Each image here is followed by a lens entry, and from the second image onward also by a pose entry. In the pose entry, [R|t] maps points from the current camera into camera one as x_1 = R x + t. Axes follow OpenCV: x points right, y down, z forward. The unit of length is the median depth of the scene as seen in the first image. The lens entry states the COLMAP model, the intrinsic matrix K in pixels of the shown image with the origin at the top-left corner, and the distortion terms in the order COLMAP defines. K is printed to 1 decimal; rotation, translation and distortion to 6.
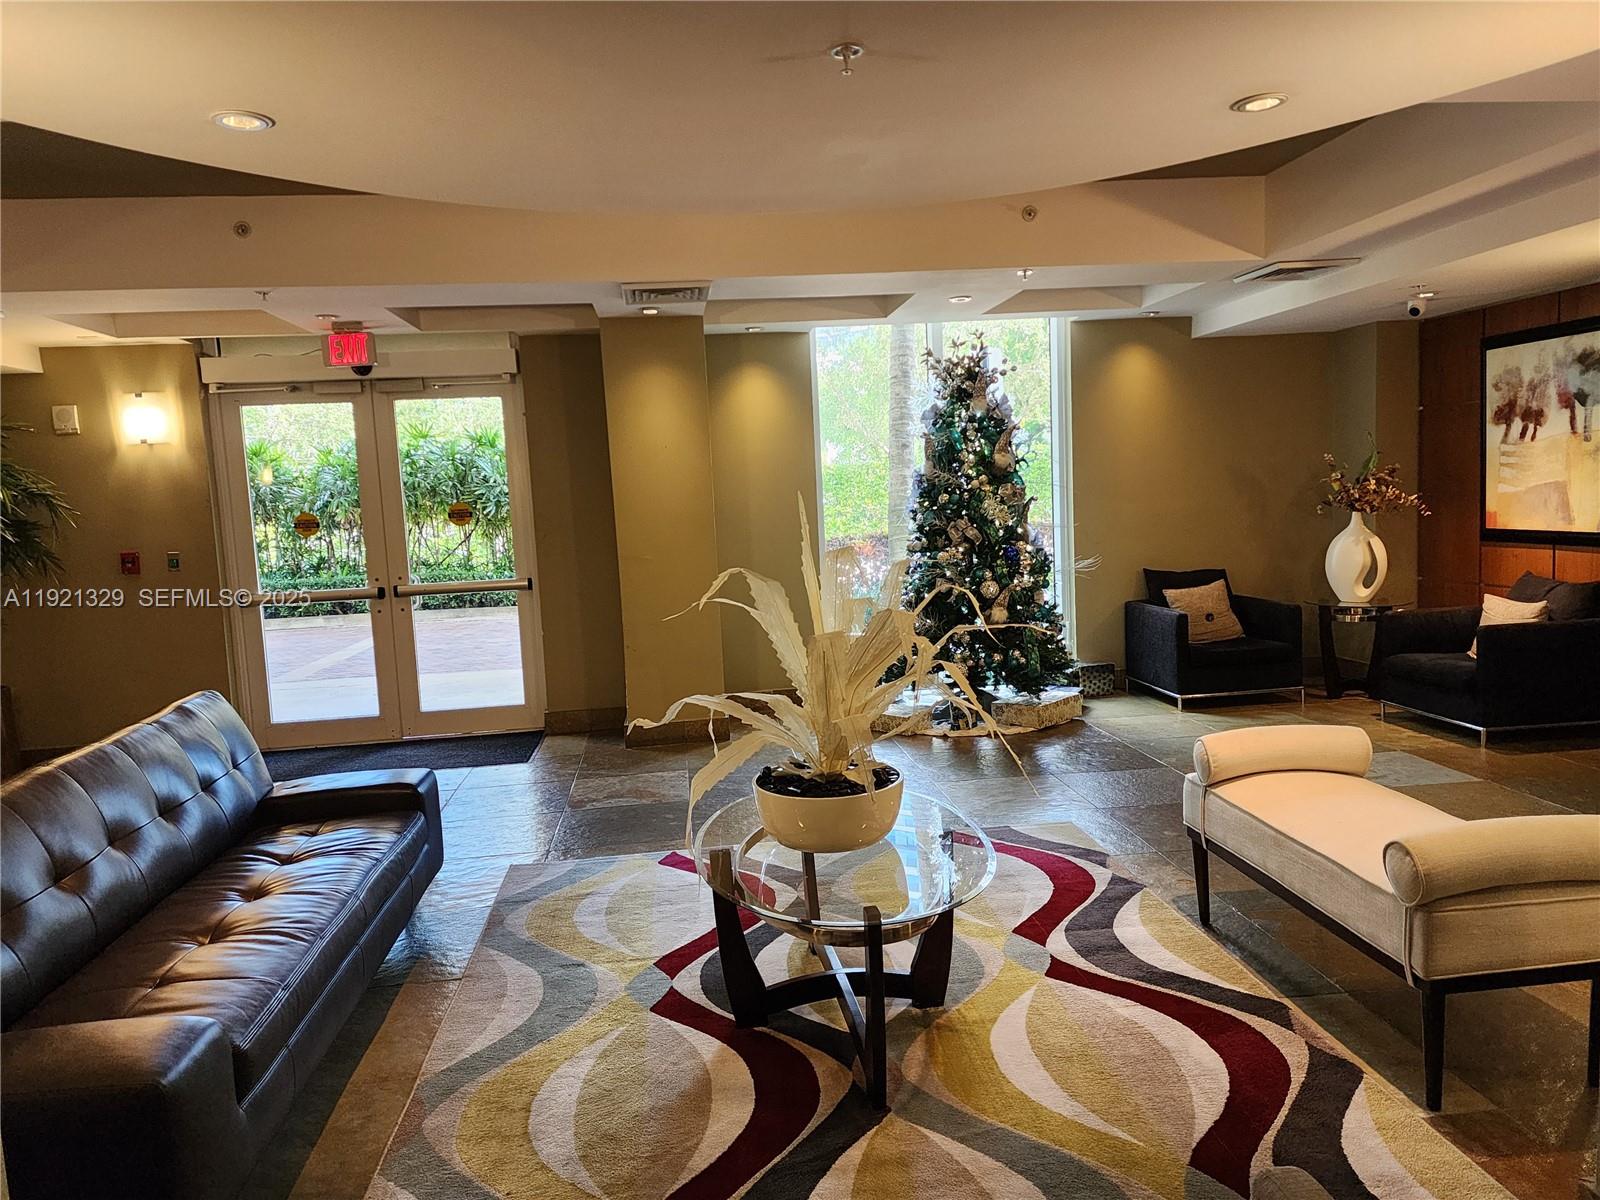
lens RADIAL K [[1204.0, 0, 805.8], [0, 1204.0, 599.9], [0, 0, 1]] dist [-0.006604, -0.002050]
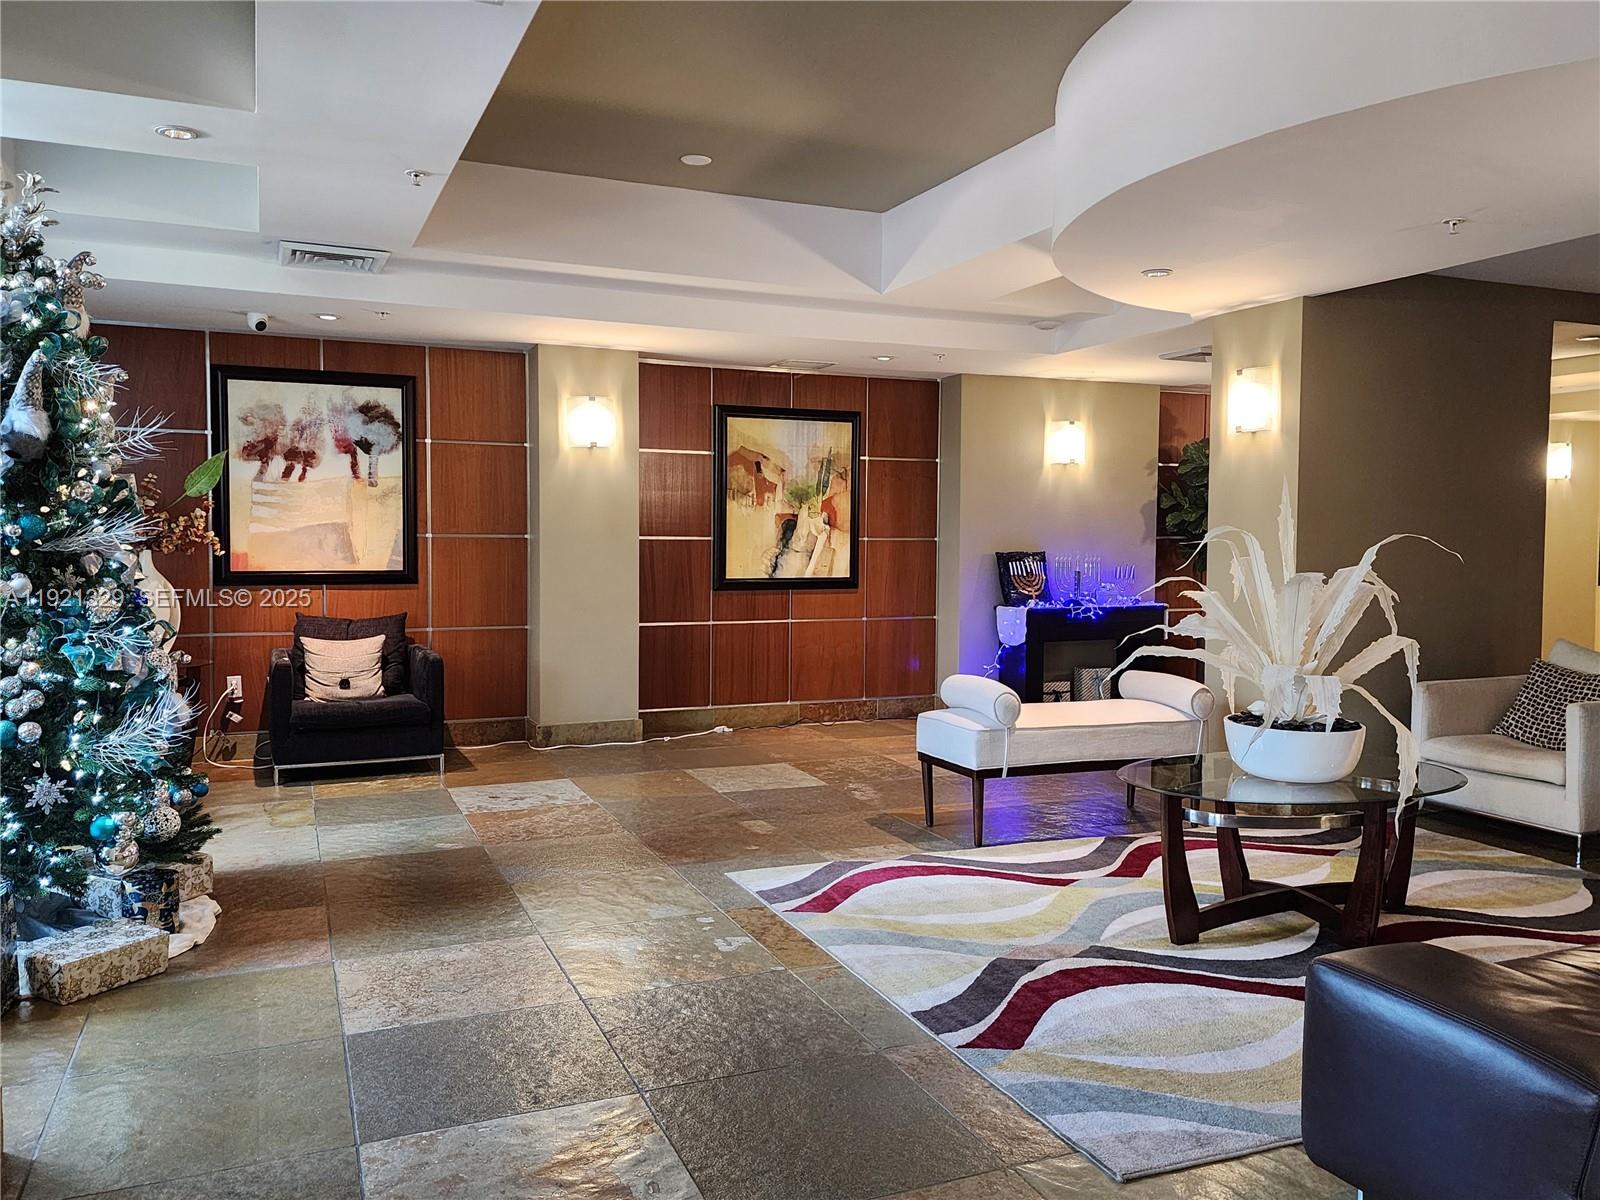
lens RADIAL K [[1204.0, 0, 806.2], [0, 1204.0, 603.5], [0, 0, 1]] dist [-0.006604, -0.002050]
pose [[-0.304375, 0.000479, 0.952552, -0.484568], [0.098344, 0.994672, 0.030924, -0.021417], [-0.947462, 0.103090, -0.302800, 0.932796]]
